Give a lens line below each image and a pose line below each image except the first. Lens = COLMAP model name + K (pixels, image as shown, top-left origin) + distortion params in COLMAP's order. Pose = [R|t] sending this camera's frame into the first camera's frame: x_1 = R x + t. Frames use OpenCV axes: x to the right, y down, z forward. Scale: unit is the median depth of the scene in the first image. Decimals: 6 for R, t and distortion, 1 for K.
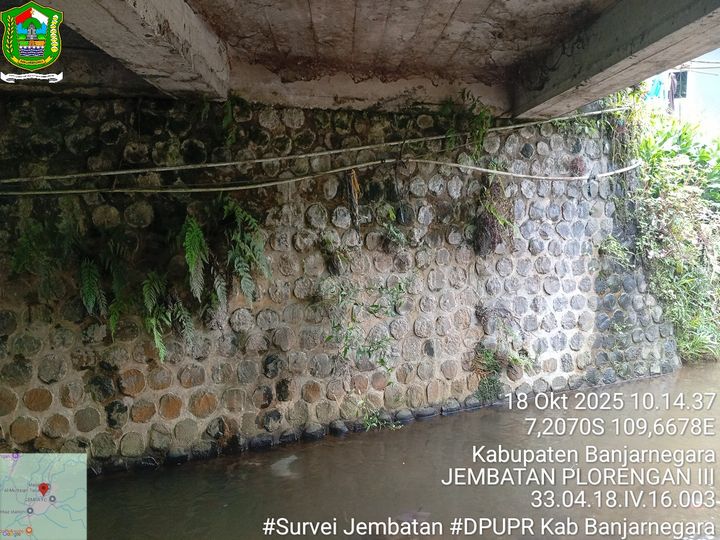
lens RADIAL K [[546.0, 0, 357.1], [0, 546.0, 270.7], [0, 0, 1]] dist [0.094922, -0.206545]
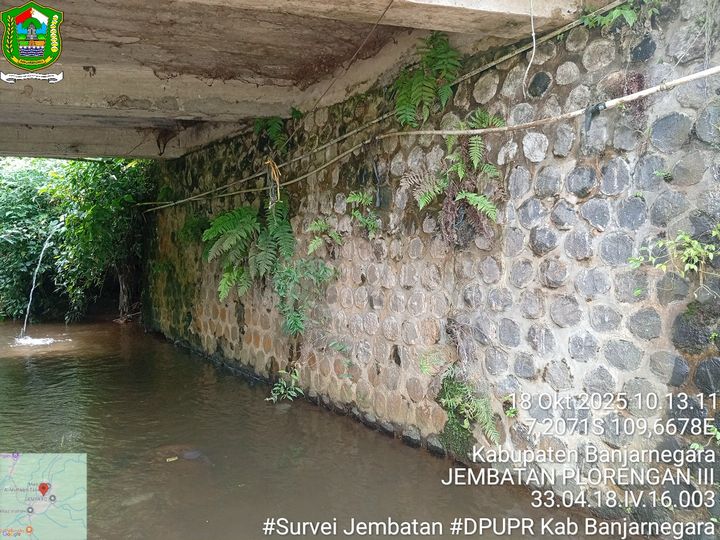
lens RADIAL K [[546.0, 0, 357.1], [0, 546.0, 270.7], [0, 0, 1]] dist [0.094922, -0.206545]
pose [[0.284737, 0.079263, -0.955323, 0.898596], [-0.092336, 0.994209, 0.054968, -0.028398], [0.954148, 0.072559, 0.290407, 0.676938]]
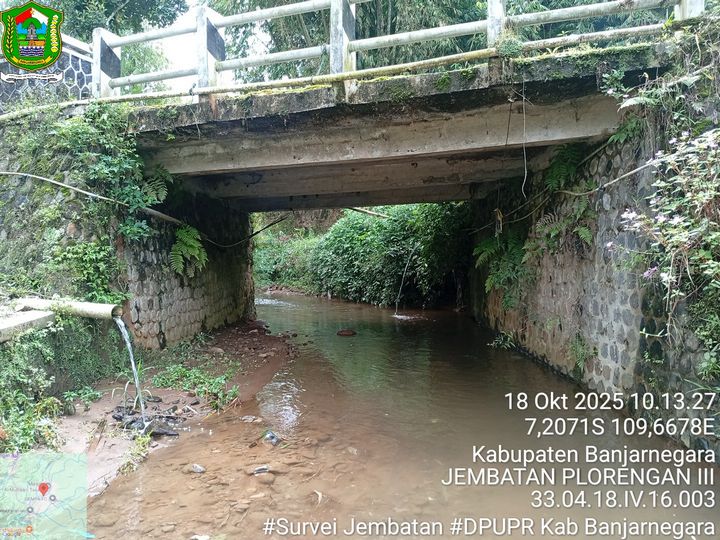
lens RADIAL K [[546.0, 0, 357.1], [0, 546.0, 270.7], [0, 0, 1]] dist [0.094922, -0.206545]
pose [[-0.377329, 0.058444, -0.924233, 1.584049], [-0.064074, 0.993967, 0.089013, -0.083848], [0.923860, 0.092806, -0.371308, 1.014397]]
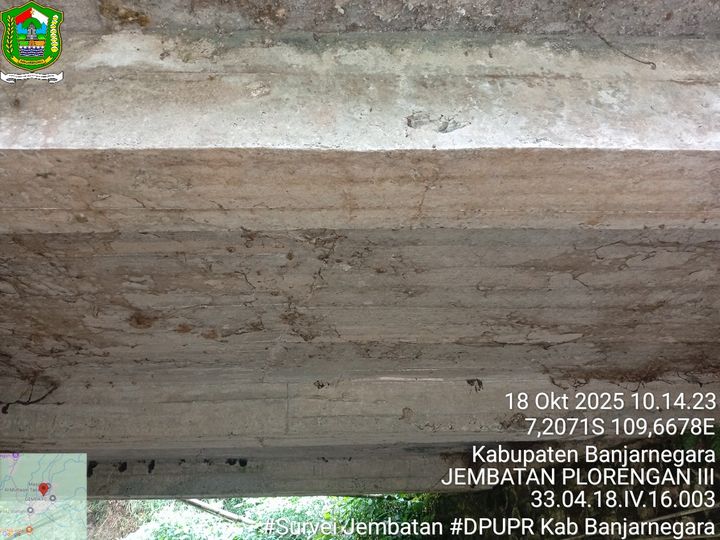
lens RADIAL K [[546.0, 0, 357.1], [0, 546.0, 270.7], [0, 0, 1]] dist [0.094922, -0.206545]
pose [[-0.000779, -0.458361, -0.888766, 0.572298], [-0.079901, 0.885953, -0.456840, -0.058105], [0.996803, 0.070657, -0.037314, 0.337508]]
